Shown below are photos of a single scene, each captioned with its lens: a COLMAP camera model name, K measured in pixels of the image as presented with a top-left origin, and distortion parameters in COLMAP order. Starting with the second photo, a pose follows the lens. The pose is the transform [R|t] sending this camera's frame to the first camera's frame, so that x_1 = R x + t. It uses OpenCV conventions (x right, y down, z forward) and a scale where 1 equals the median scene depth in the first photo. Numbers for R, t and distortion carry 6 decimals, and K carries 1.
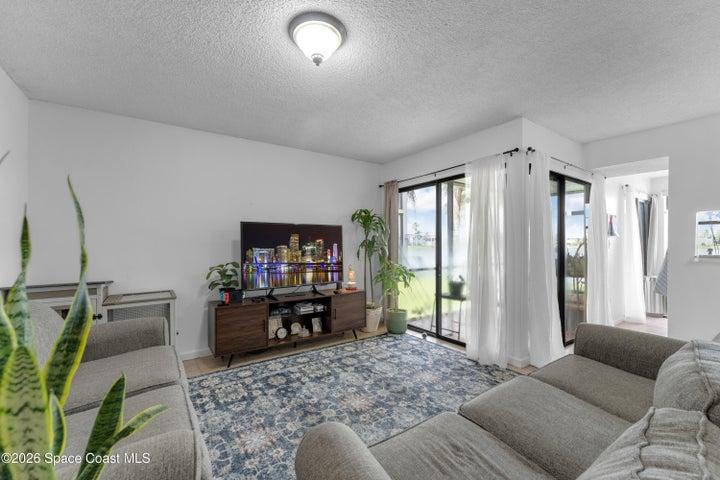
lens RADIAL K [[287.8, 0, 352.3], [0, 287.8, 244.6], [0, 0, 1]] dist [0.002139, 0.000201]
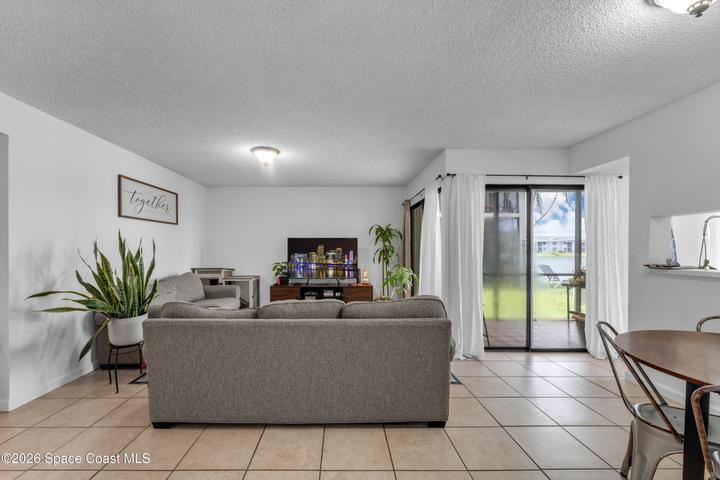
lens RADIAL K [[287.8, 0, 352.3], [0, 287.8, 244.6], [0, 0, 1]] dist [0.002139, 0.000201]
pose [[0.842105, -0.010608, -0.539209, 0.739957], [-0.001220, 0.999767, -0.021573, -0.003804], [0.539312, 0.018824, 0.841896, -0.203518]]
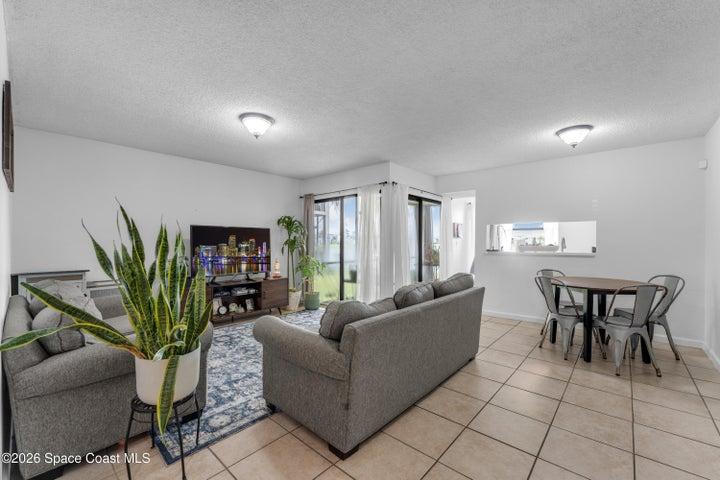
lens RADIAL K [[290.3, 0, 345.7], [0, 290.3, 241.2], [0, 0, 1]] dist [0.000262, 0.000022]
pose [[0.974396, 0.003326, 0.224816, 0.003860], [-0.001653, 0.999970, -0.007630, 0.001282], [-0.224834, 0.007063, 0.974371, -0.384345]]
